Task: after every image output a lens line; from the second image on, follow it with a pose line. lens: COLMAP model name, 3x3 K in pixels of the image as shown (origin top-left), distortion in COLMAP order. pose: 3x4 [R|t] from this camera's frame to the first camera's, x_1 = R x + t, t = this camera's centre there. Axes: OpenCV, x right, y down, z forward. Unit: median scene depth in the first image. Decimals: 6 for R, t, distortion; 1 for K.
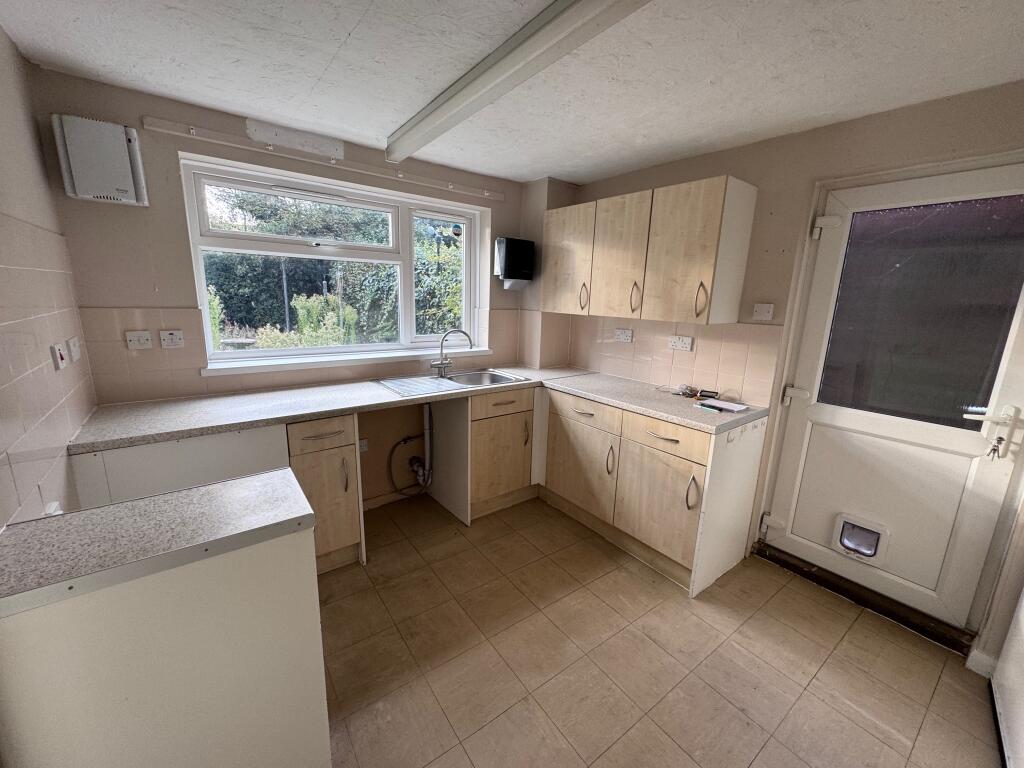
lens RADIAL K [[407.8, 0, 512.0], [0, 407.8, 384.0], [0, 0, 1]] dist [-0.001393, -0.000328]
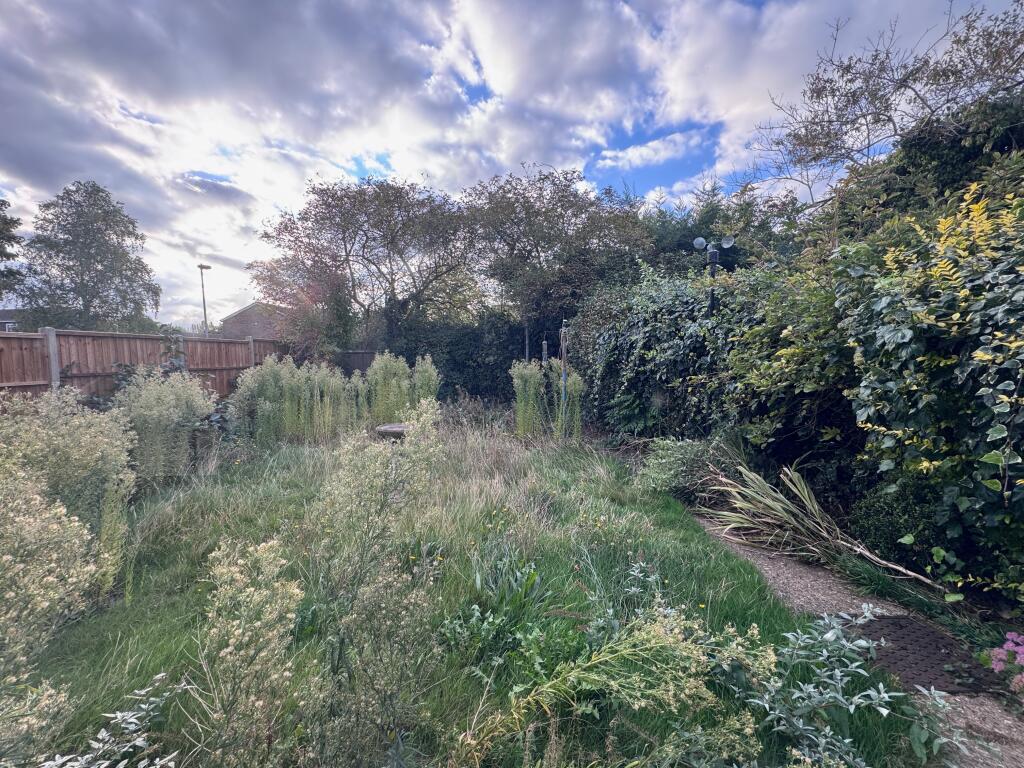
lens RADIAL K [[407.8, 0, 512.0], [0, 407.8, 384.0], [0, 0, 1]] dist [-0.001393, -0.000328]
pose [[0.811478, -0.008255, -0.584324, -0.067824], [-0.081062, 0.988644, -0.126541, -0.070683], [0.578733, 0.150051, 0.801594, 0.356026]]
